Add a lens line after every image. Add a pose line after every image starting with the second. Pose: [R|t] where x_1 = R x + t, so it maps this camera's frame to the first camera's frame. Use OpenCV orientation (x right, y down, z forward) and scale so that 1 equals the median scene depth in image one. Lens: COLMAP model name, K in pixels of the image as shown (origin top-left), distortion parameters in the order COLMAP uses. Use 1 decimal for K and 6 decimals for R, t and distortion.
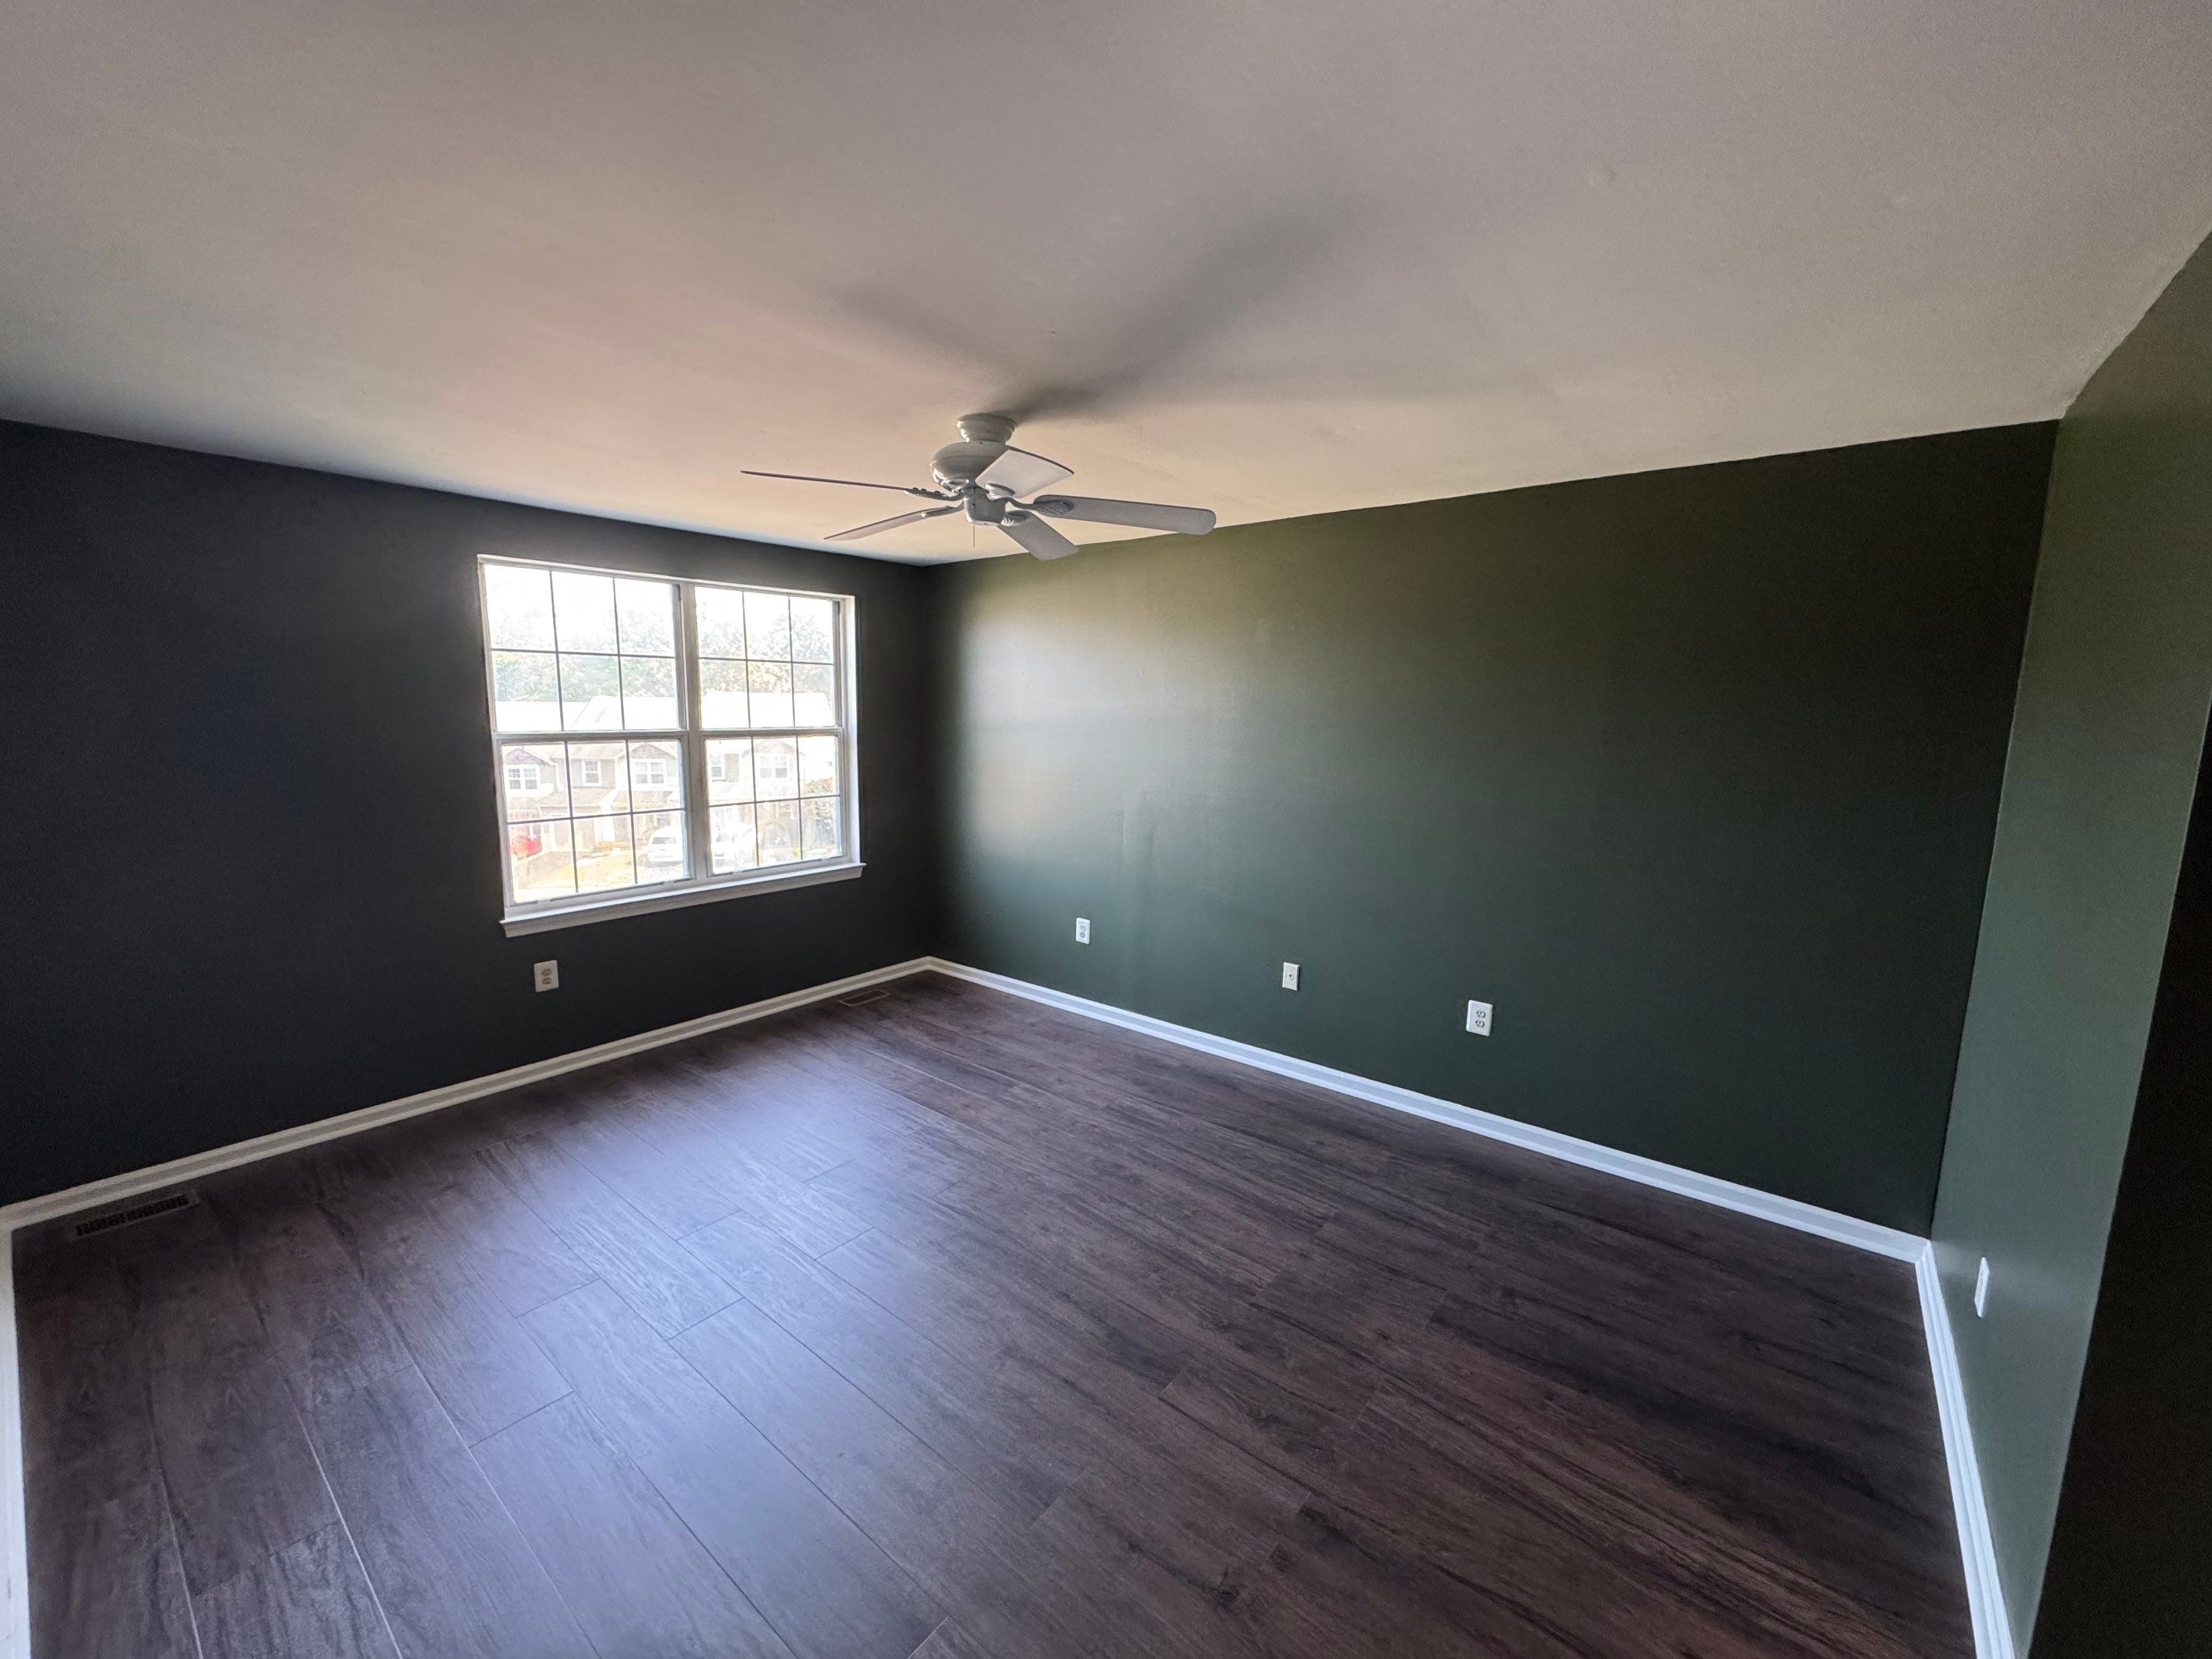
lens RADIAL K [[883.0, 0, 1109.5], [0, 883.0, 832.9], [0, 0, 1]] dist [-0.002536, -0.000011]
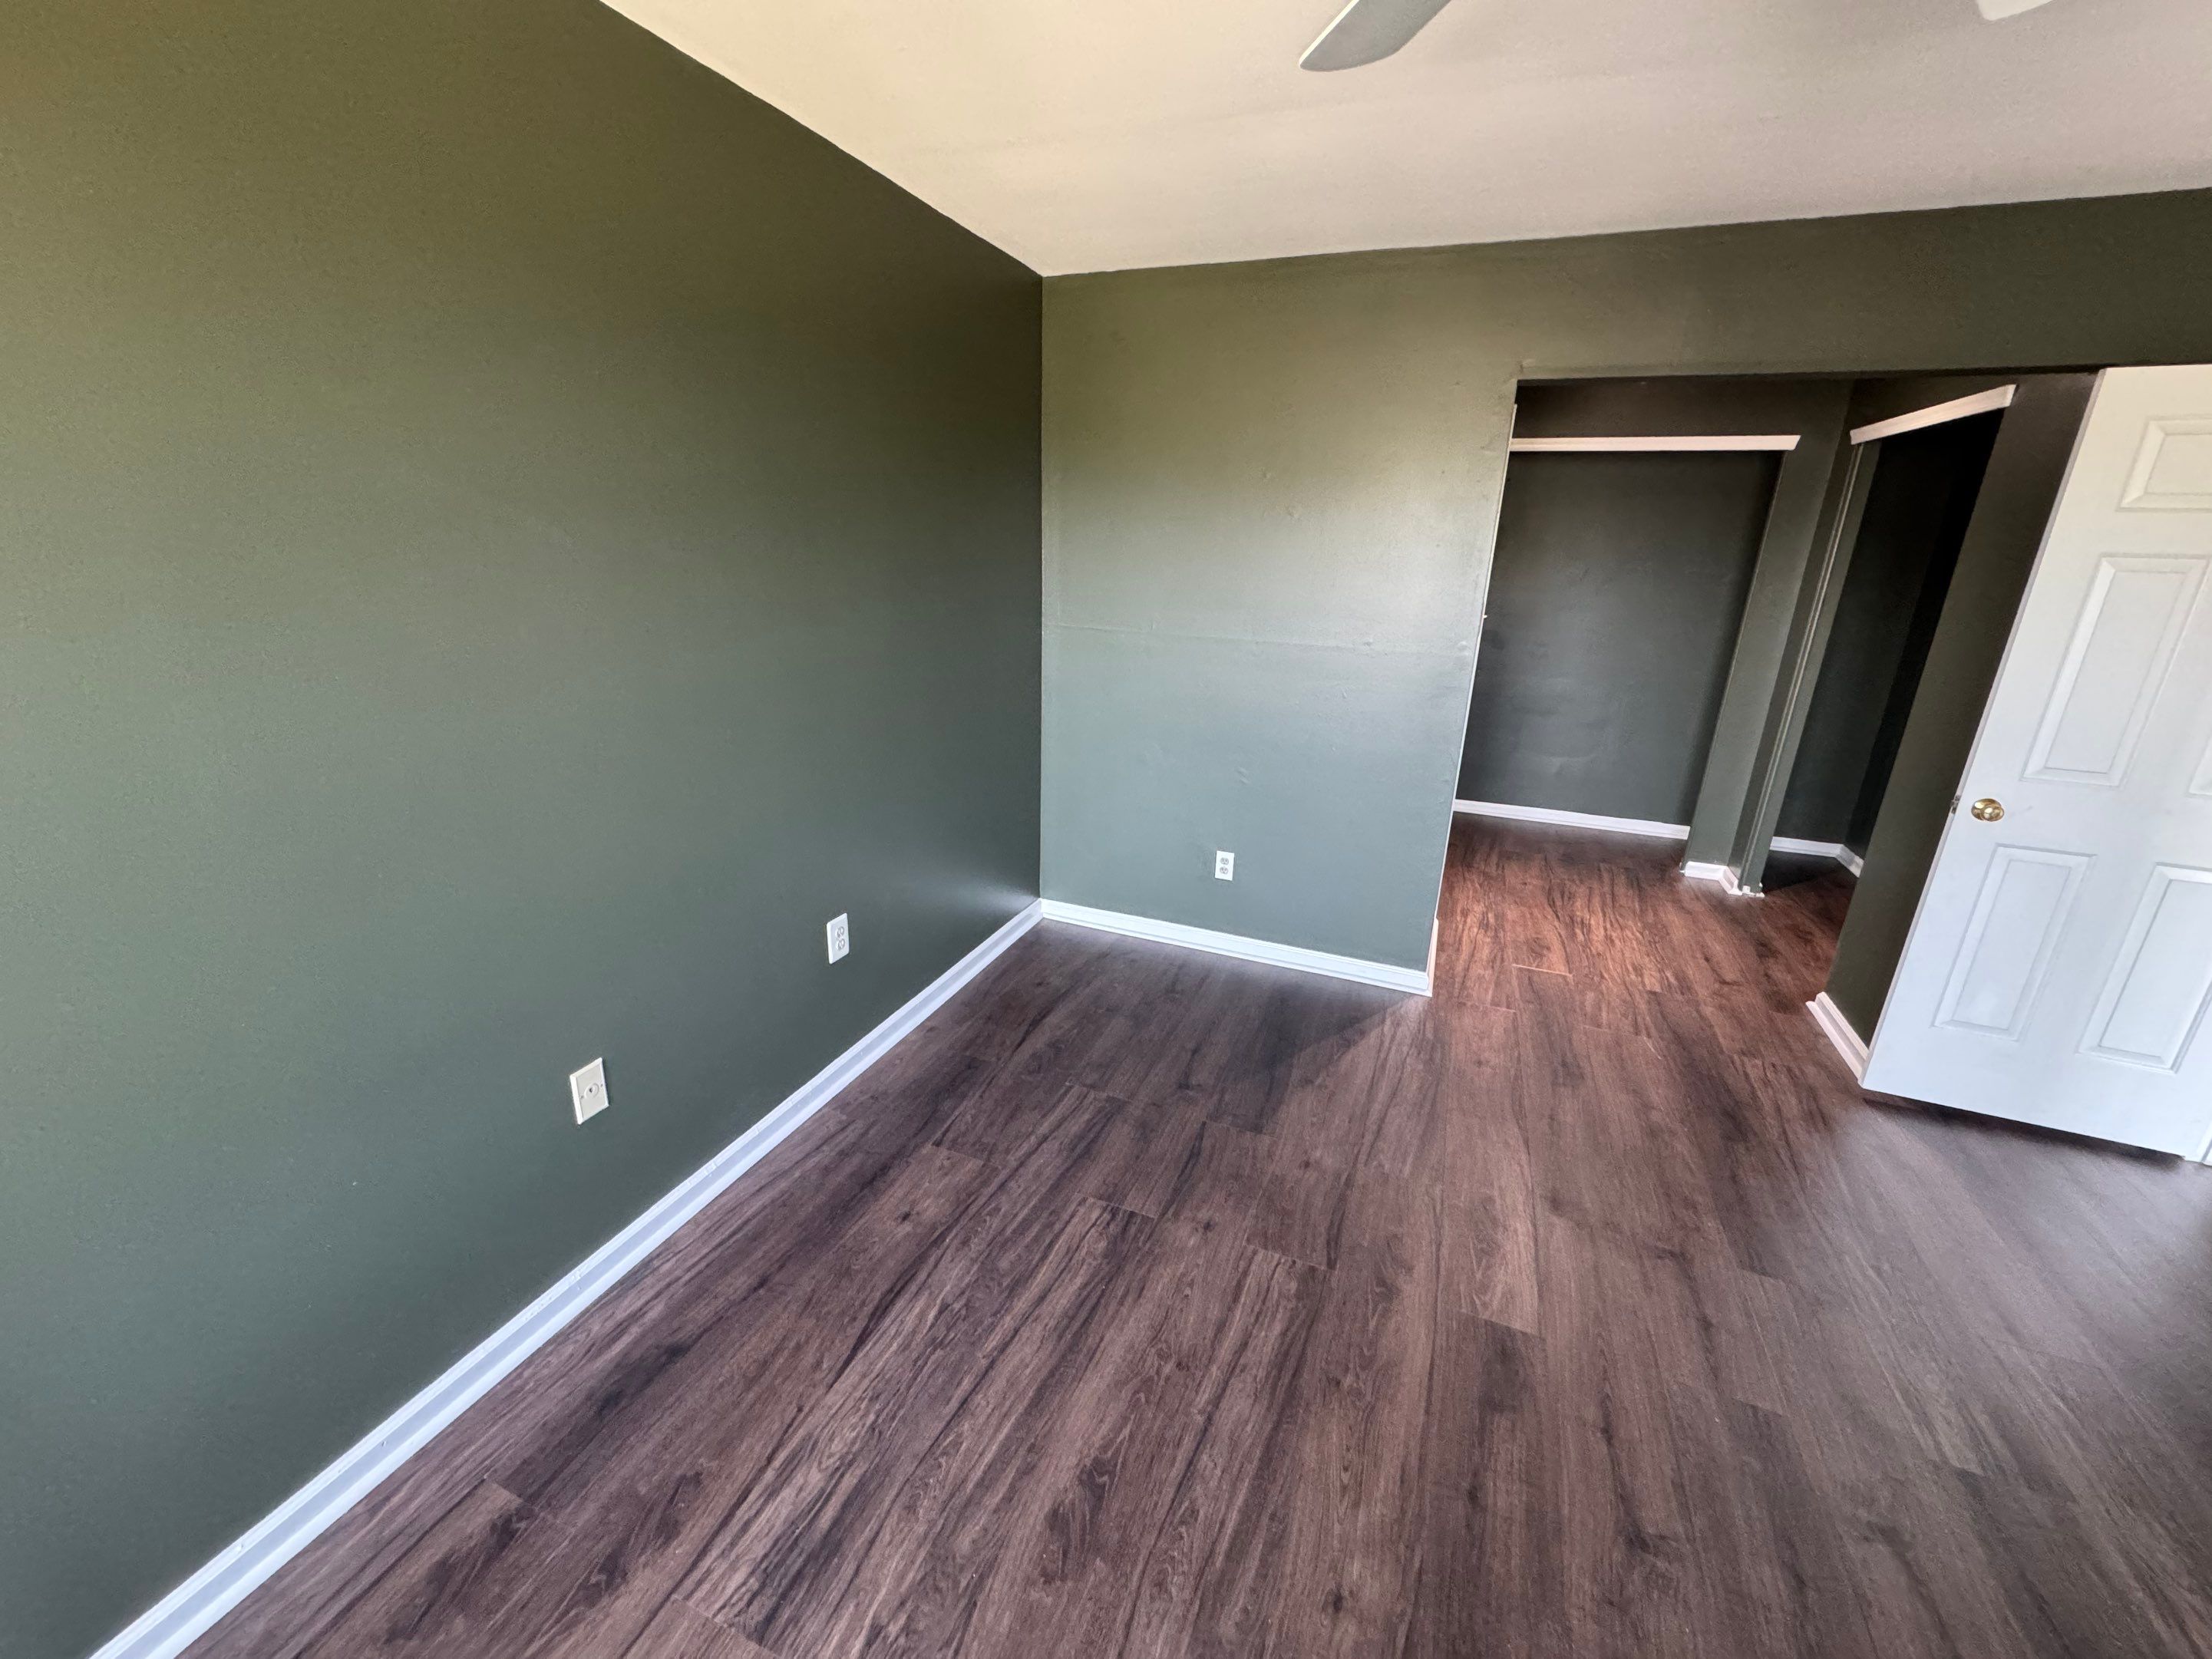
lens RADIAL K [[883.0, 0, 1108.6], [0, 883.0, 828.1], [0, 0, 1]] dist [-0.002536, -0.000011]
pose [[-0.284995, -0.320186, 0.903470, -0.302782], [0.106624, 0.926120, 0.361847, -0.126404], [-0.952580, 0.199456, -0.229800, 1.014296]]
